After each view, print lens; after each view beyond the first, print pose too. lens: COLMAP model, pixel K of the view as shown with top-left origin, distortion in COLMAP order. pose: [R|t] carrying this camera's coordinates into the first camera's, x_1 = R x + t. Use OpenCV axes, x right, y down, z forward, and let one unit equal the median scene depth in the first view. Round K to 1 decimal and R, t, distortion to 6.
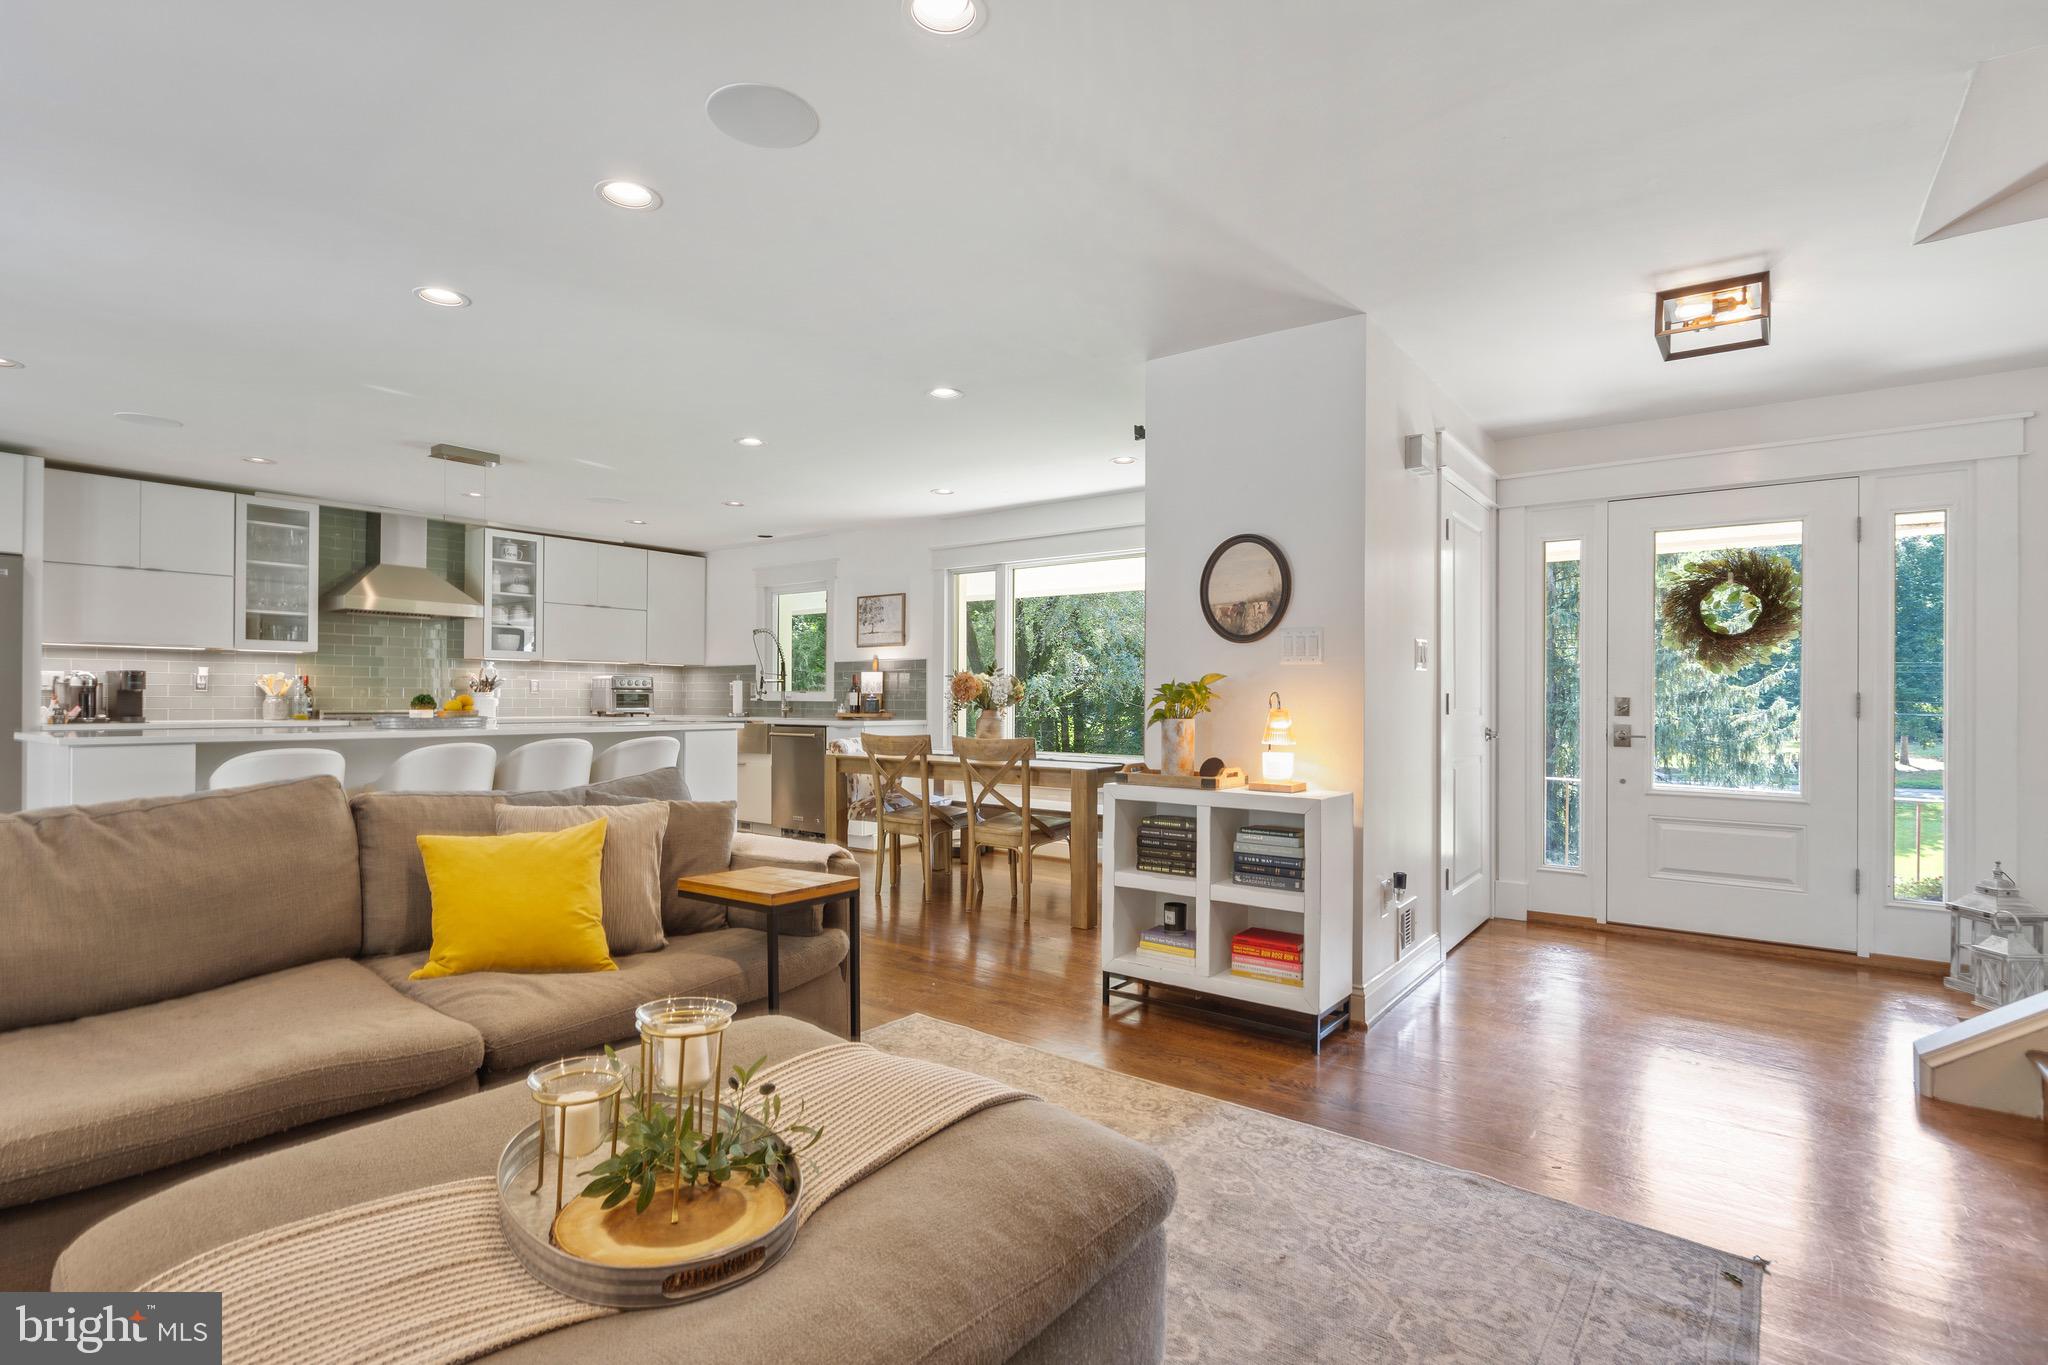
lens RADIAL K [[981.9, 0, 1012.0], [0, 981.9, 694.3], [0, 0, 1]] dist [-0.000347, 0.000133]
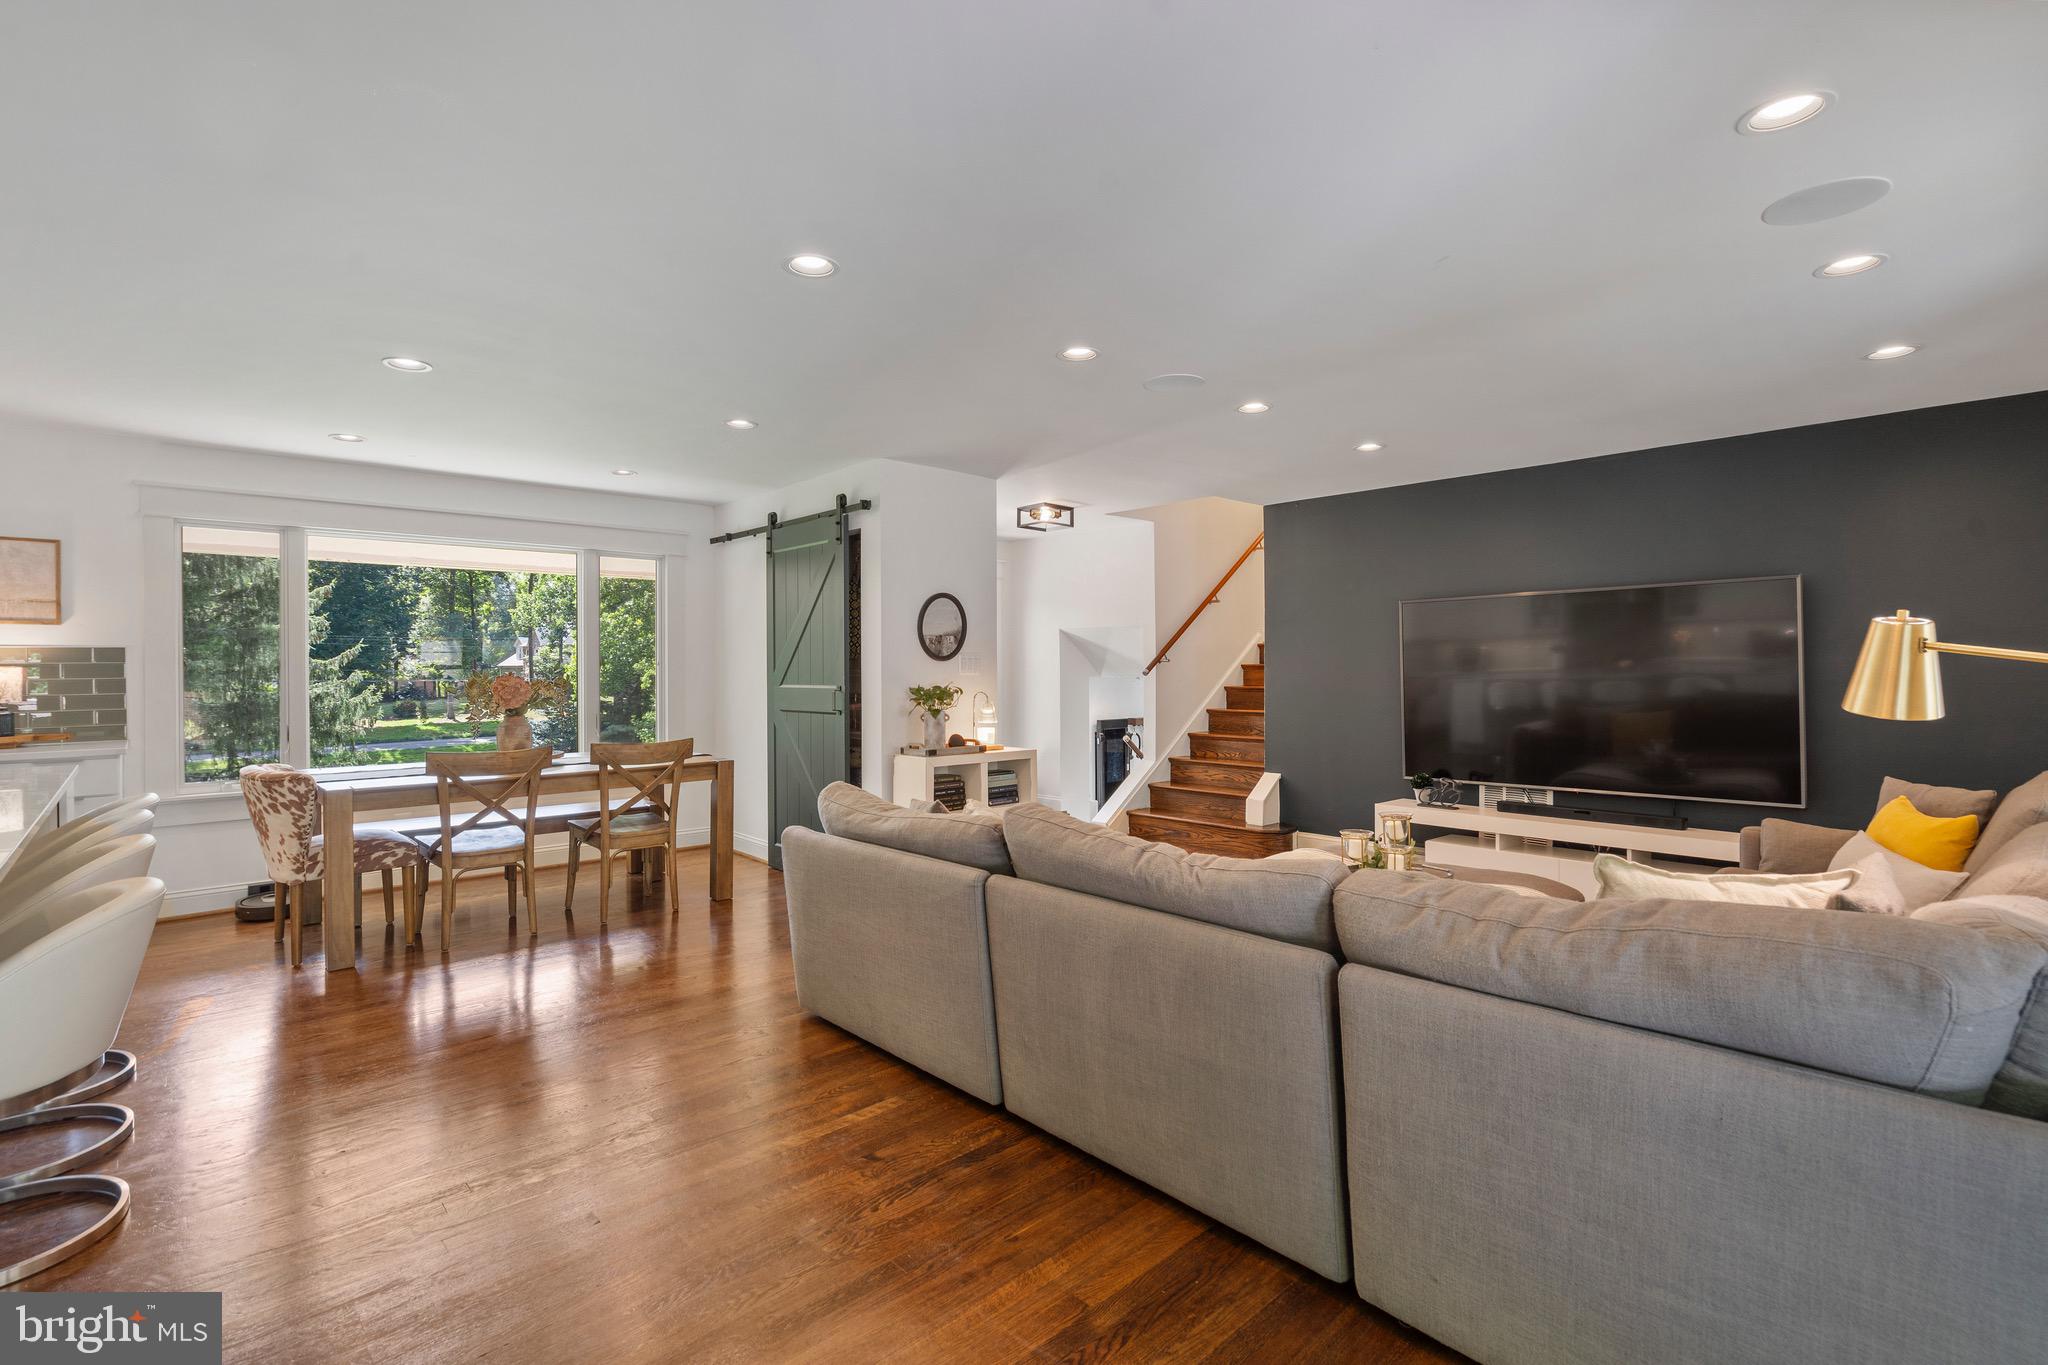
lens RADIAL K [[956.7, 0, 1026.3], [0, 956.7, 648.5], [0, 0, 1]] dist [-0.003239, -0.000307]
pose [[0.167710, 0.011409, 0.985770, -0.686868], [0.001404, 0.999929, -0.011812, -0.029379], [-0.985835, 0.003365, 0.167682, 0.328944]]
